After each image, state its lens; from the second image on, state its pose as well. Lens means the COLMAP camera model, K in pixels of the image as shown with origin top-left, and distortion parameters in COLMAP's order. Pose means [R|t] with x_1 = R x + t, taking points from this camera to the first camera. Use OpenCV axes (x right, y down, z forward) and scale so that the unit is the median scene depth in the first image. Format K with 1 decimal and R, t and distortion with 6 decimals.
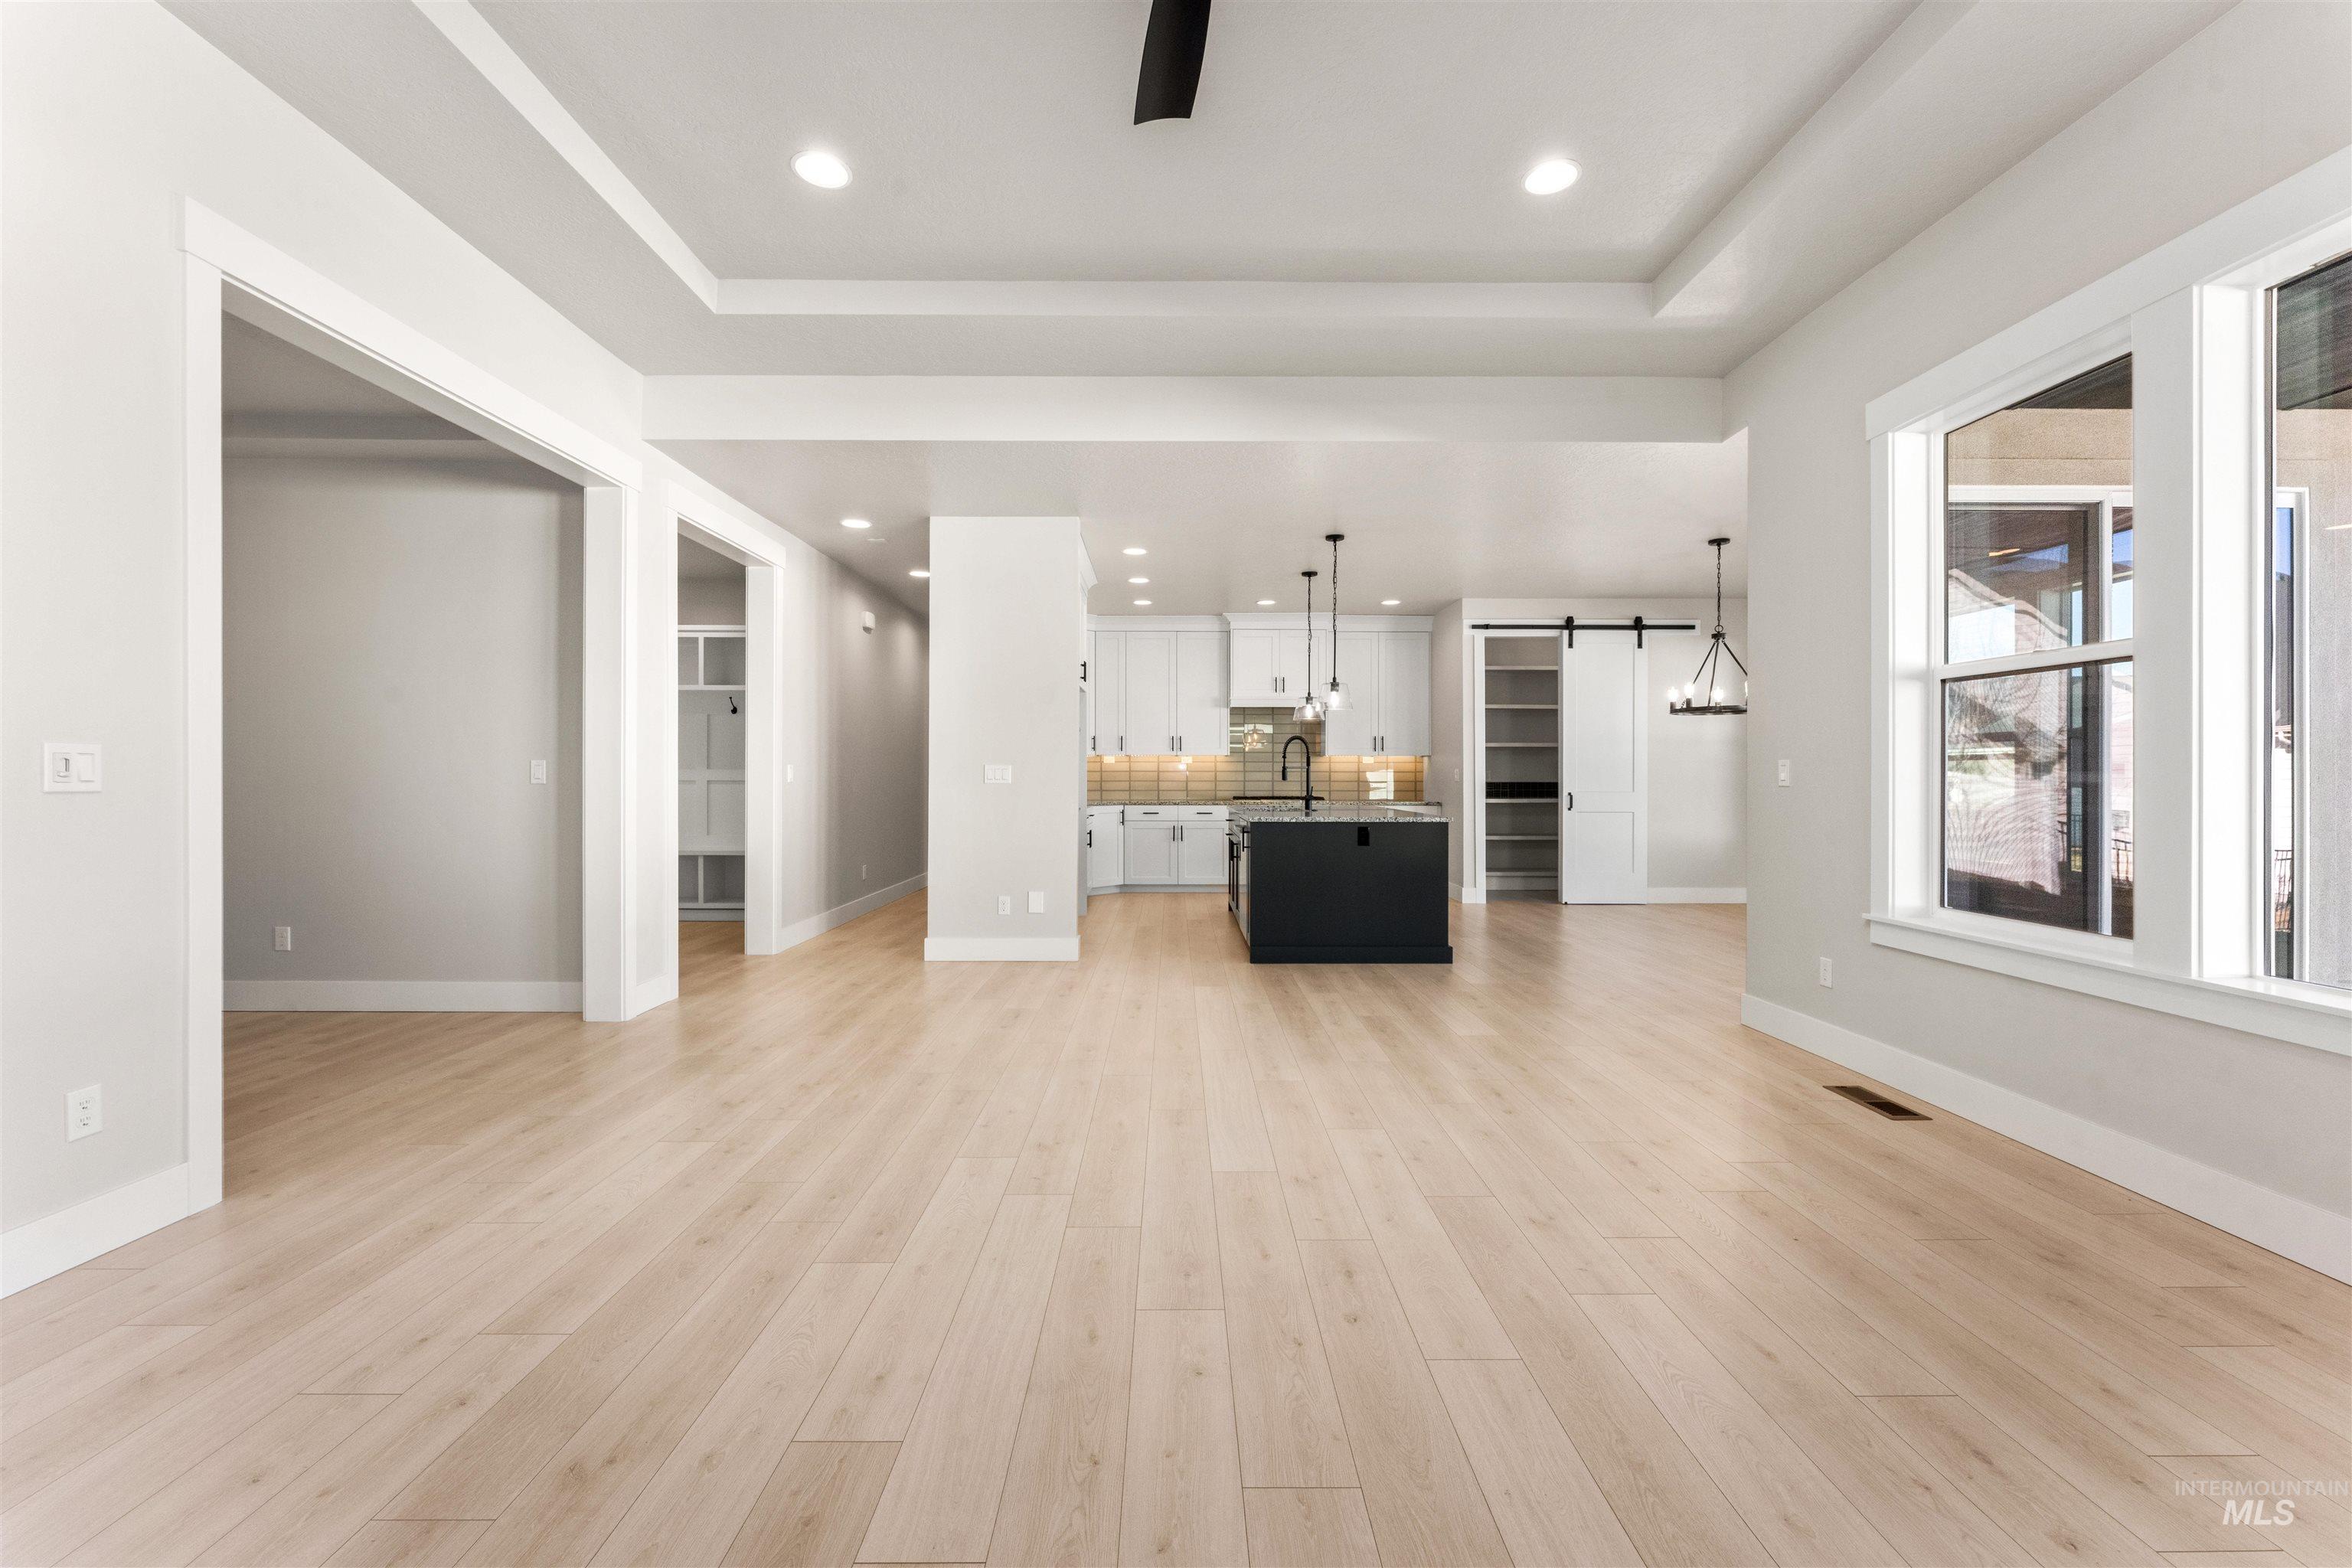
lens RADIAL K [[941.9, 0, 1179.2], [0, 941.9, 781.7], [0, 0, 1]] dist [-0.000479, -0.001545]
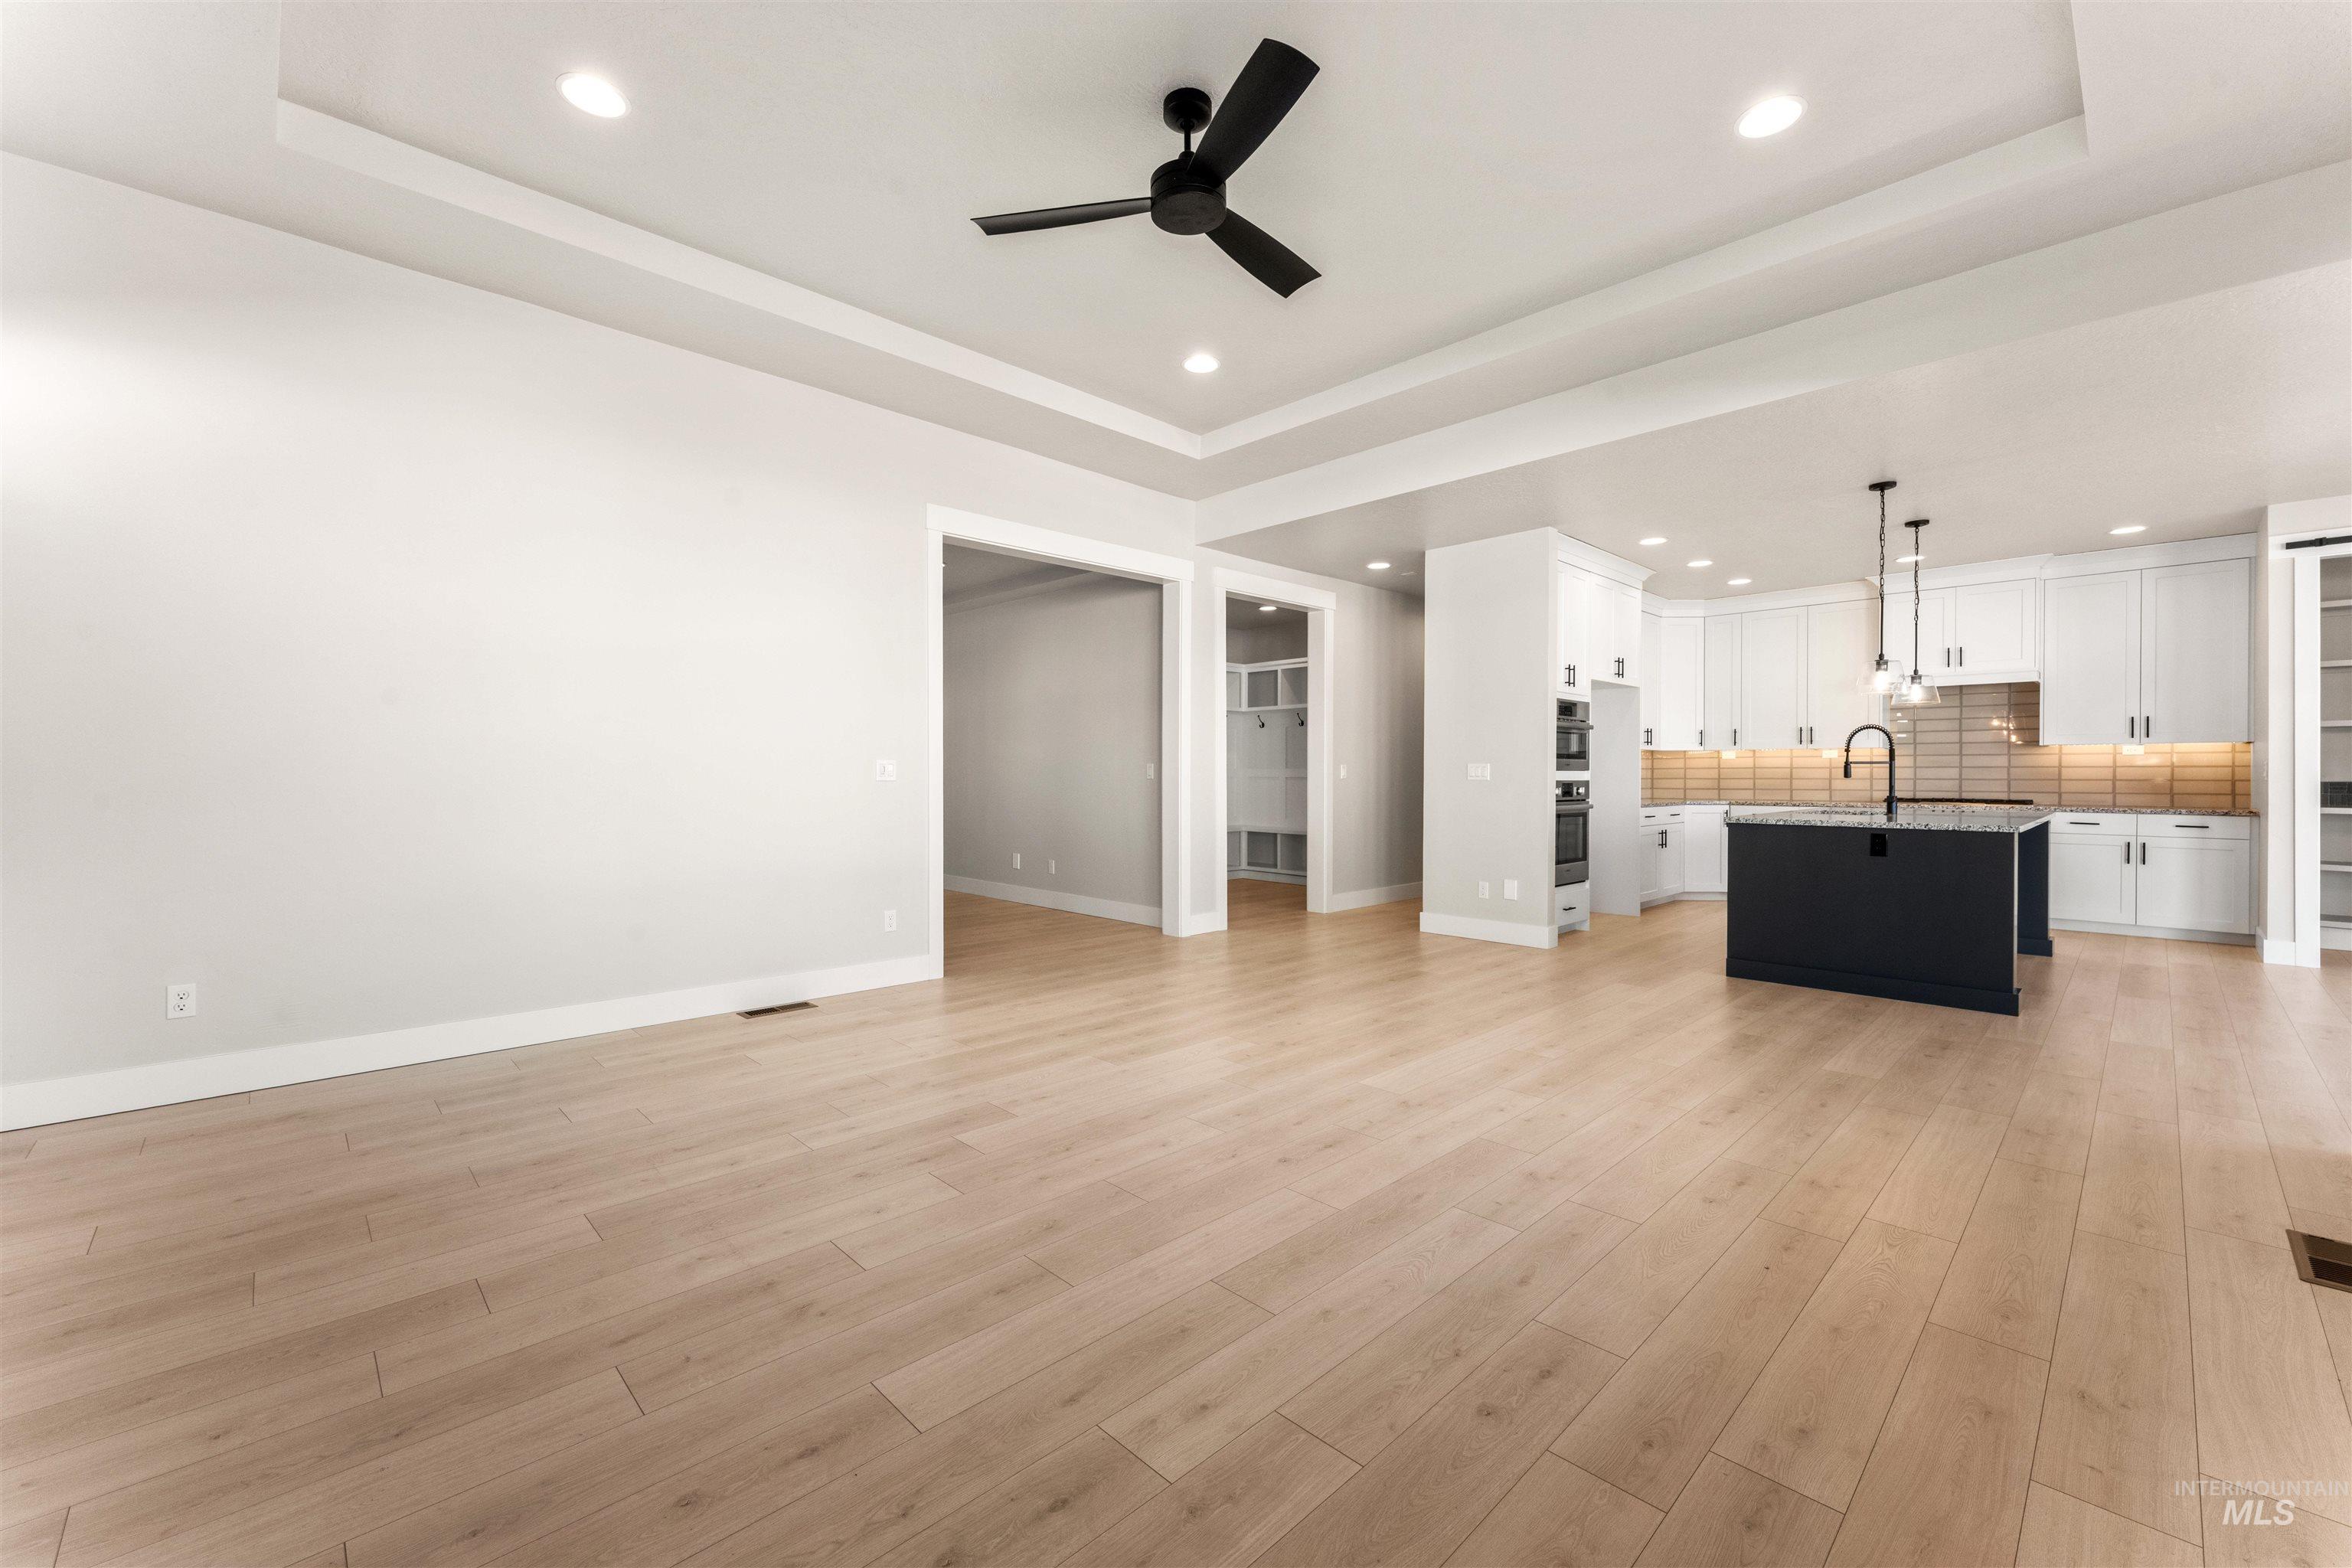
lens RADIAL K [[941.9, 0, 1171.3], [0, 941.9, 788.8], [0, 0, 1]] dist [-0.000479, -0.001545]
pose [[0.687377, 0.010738, -0.726221, 0.353283], [-0.002574, 0.999920, 0.012348, -0.000945], [0.726296, -0.006618, 0.687350, -0.028683]]
